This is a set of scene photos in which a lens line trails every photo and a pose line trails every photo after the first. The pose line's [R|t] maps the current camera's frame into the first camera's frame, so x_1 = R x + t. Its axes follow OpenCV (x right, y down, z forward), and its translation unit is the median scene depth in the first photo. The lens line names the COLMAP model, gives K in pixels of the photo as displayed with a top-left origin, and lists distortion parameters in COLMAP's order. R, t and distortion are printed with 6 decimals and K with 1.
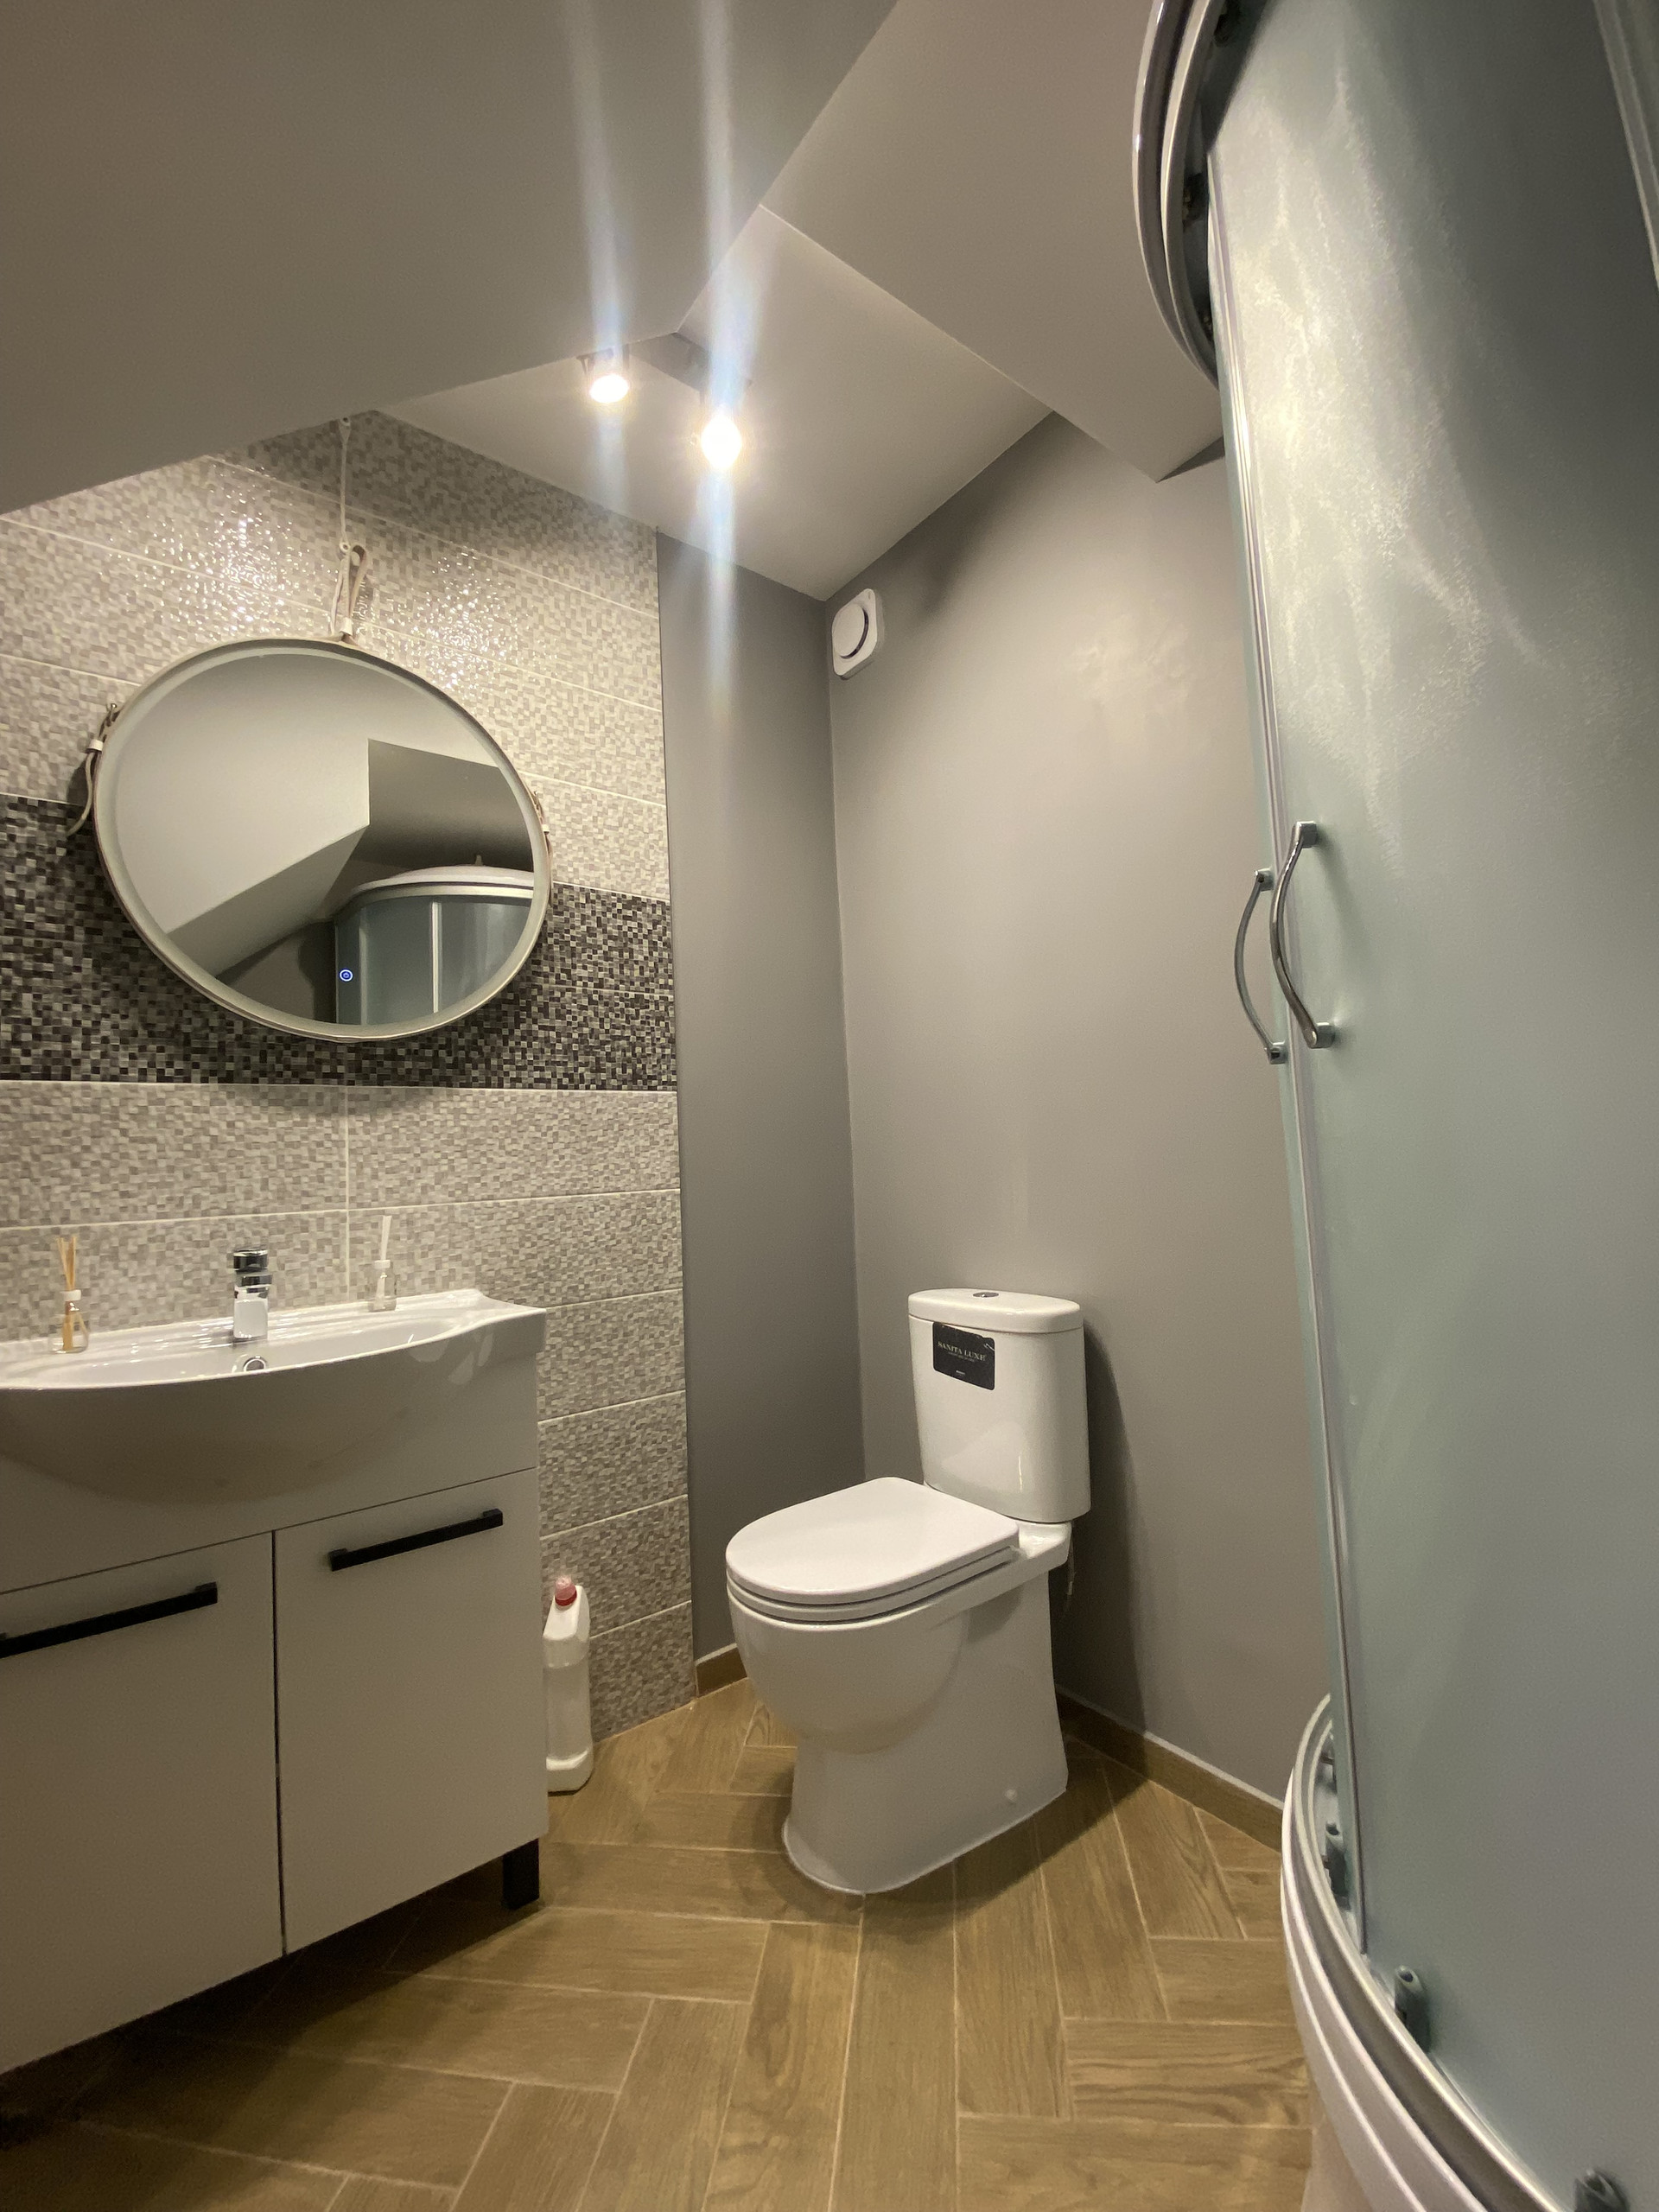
lens RADIAL K [[914.0, 0, 829.5], [0, 914.0, 1106.0], [0, 0, 1]] dist [0.032753, -0.023680]
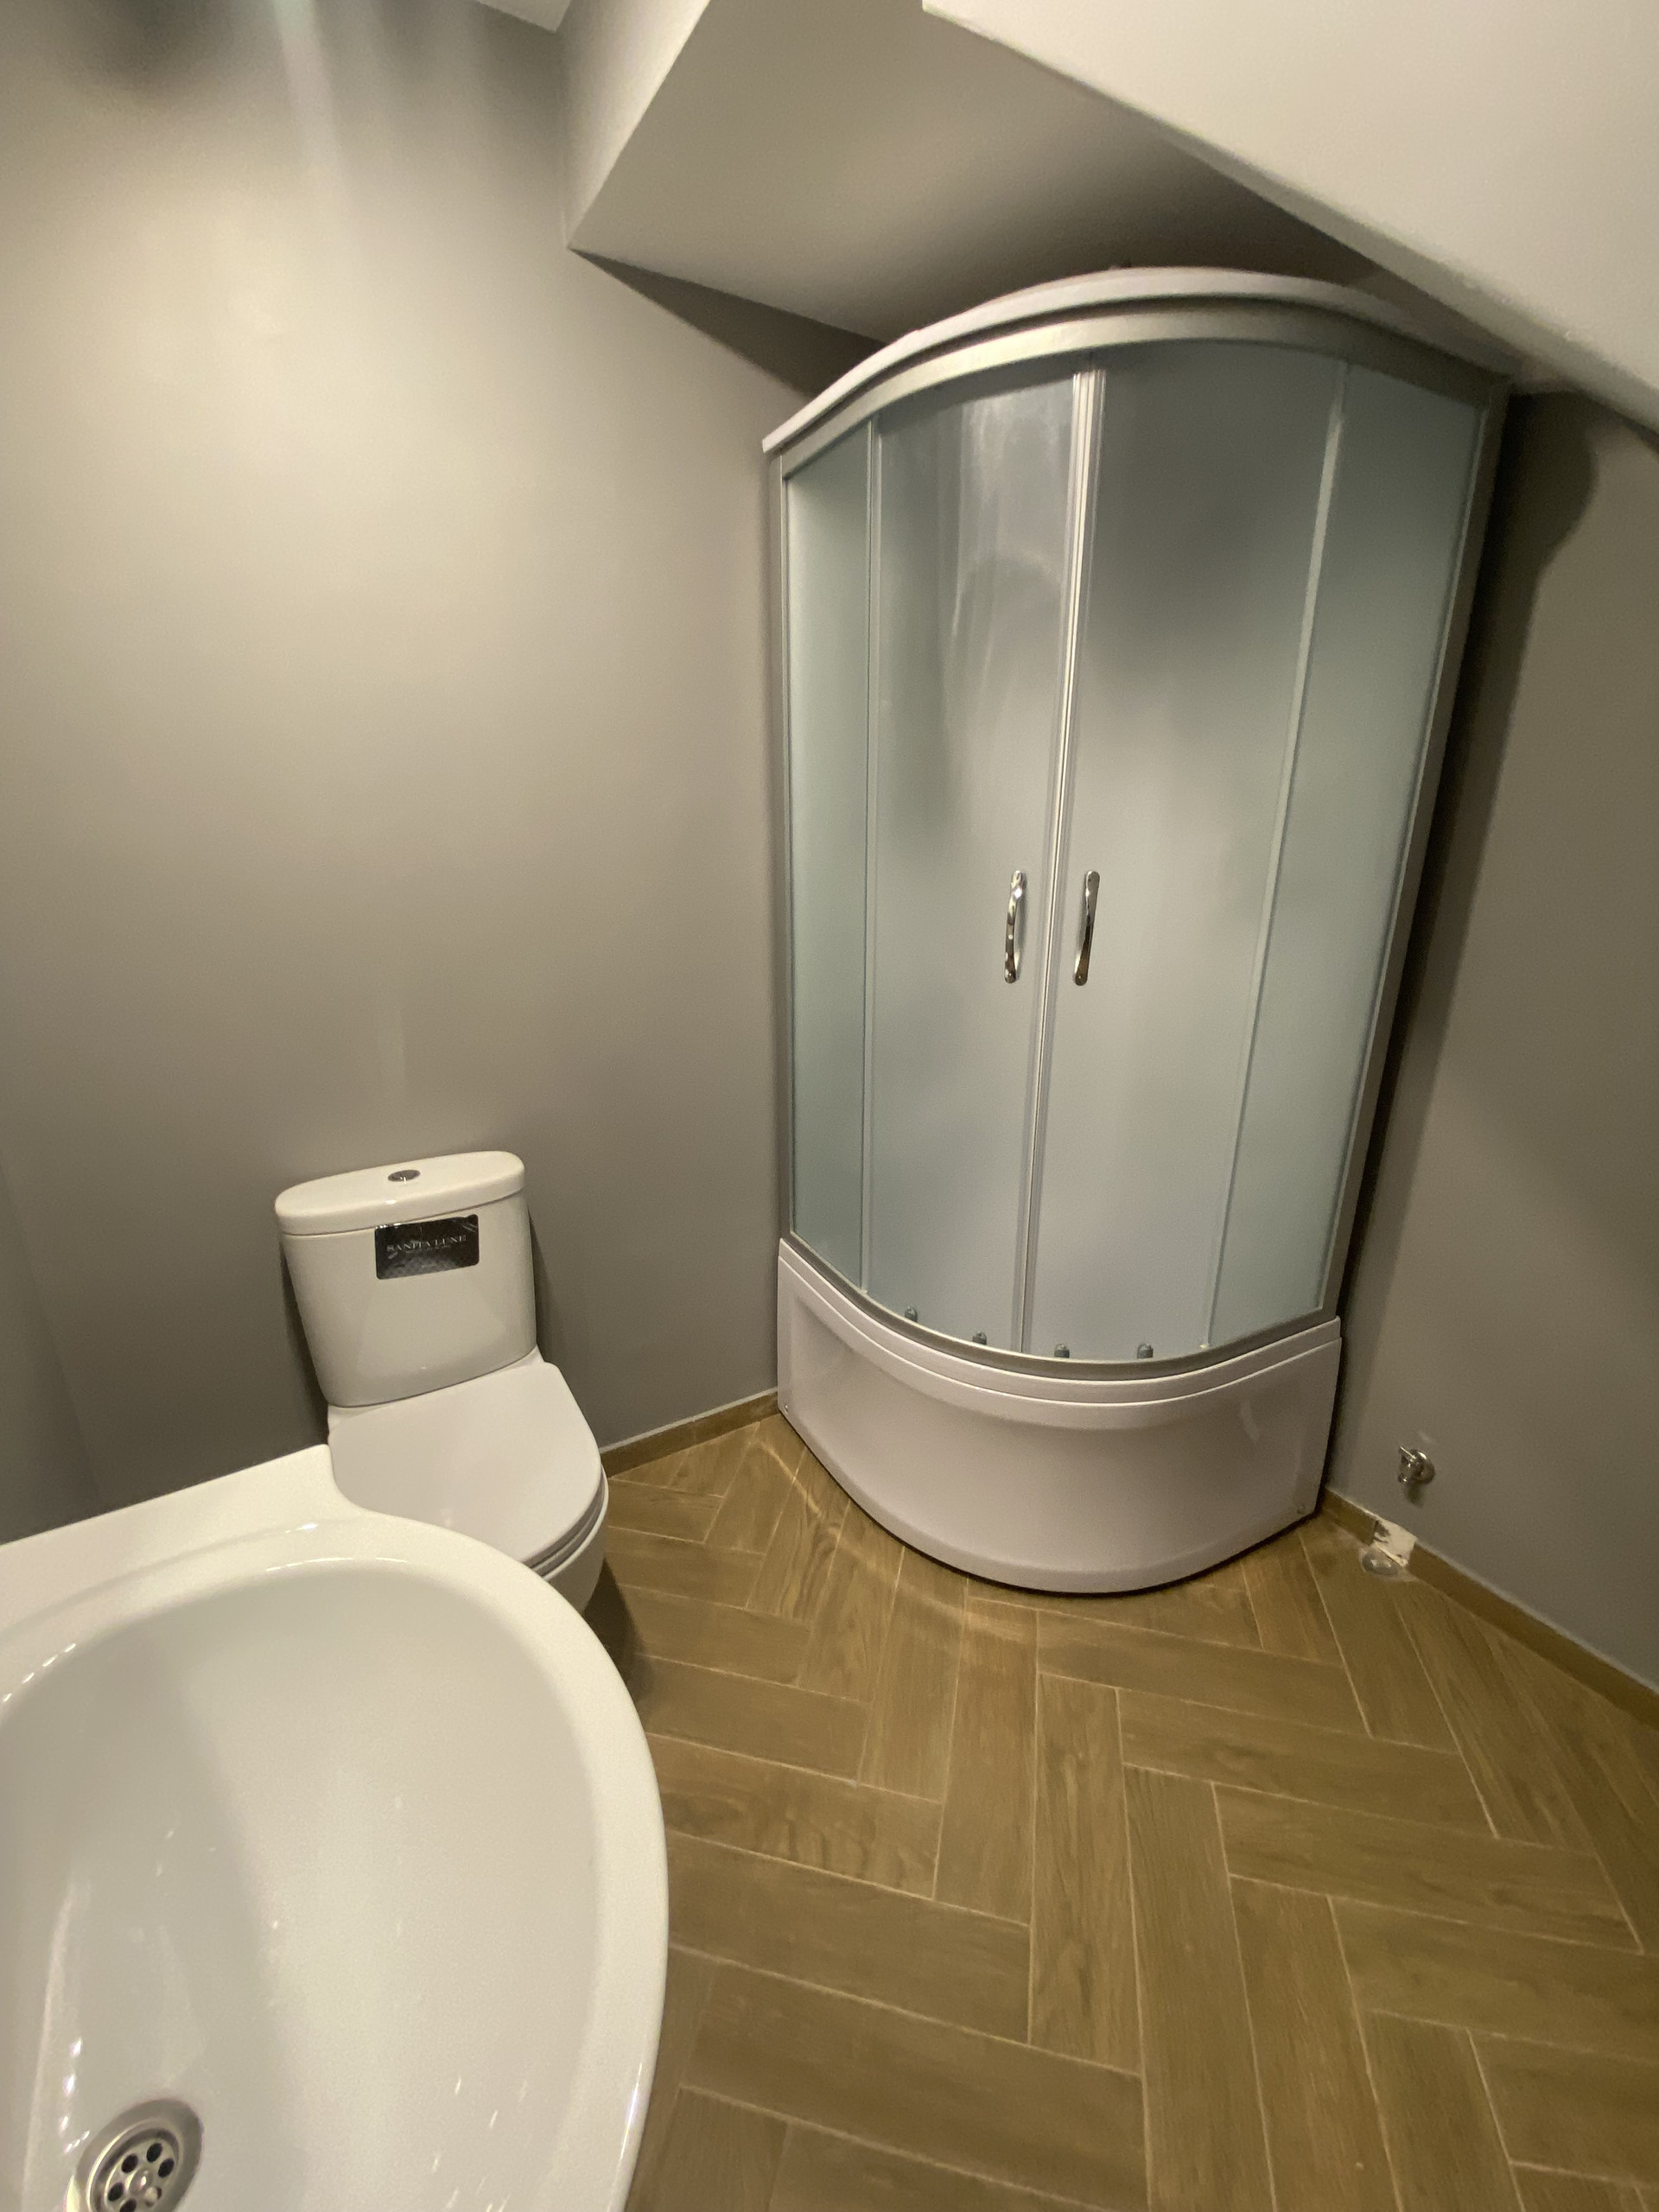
lens RADIAL K [[914.0, 0, 829.5], [0, 914.0, 1106.0], [0, 0, 1]] dist [0.032753, -0.023680]
pose [[0.096597, -0.255563, 0.961955, -0.960128], [-0.095052, 0.959688, 0.264506, -0.197012], [-0.990775, -0.116986, 0.068411, 0.858971]]
